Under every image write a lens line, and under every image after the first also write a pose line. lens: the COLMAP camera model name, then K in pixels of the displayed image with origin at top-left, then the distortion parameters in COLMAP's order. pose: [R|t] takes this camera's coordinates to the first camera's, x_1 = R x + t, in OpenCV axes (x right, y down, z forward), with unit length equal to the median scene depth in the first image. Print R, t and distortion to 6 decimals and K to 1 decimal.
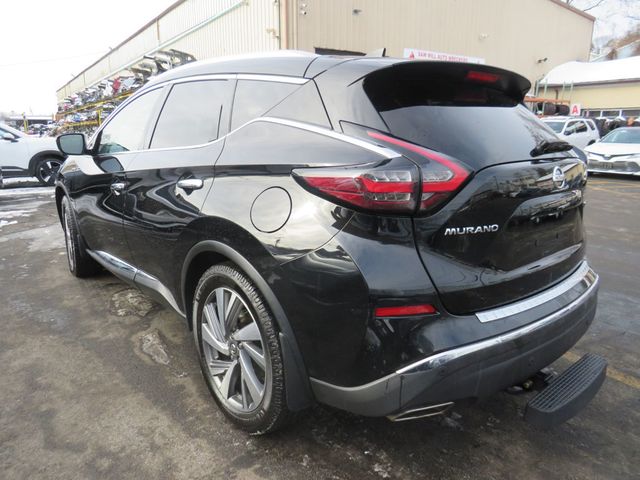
lens RADIAL K [[501.3, 0, 315.9], [0, 501.3, 242.4], [0, 0, 1]] dist [-0.002438, -0.010503]
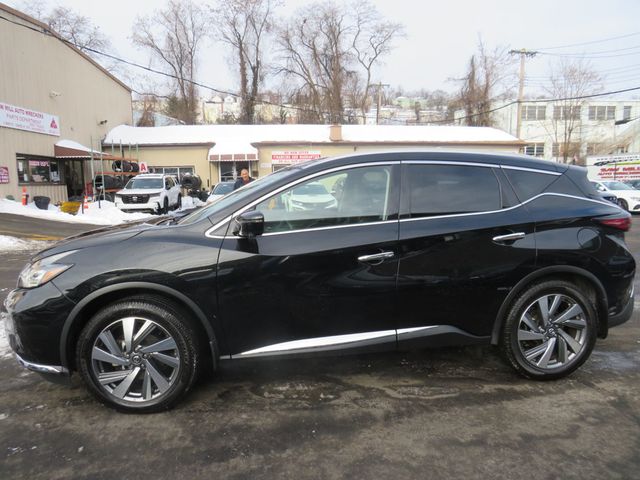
lens RADIAL K [[501.3, 0, 318.6], [0, 501.3, 237.7], [0, 0, 1]] dist [-0.002438, -0.010503]
pose [[0.462052, -0.125058, 0.877991, -1.603591], [0.218848, 0.975469, 0.023771, -0.238560], [-0.859426, 0.181164, 0.478086, 0.697946]]
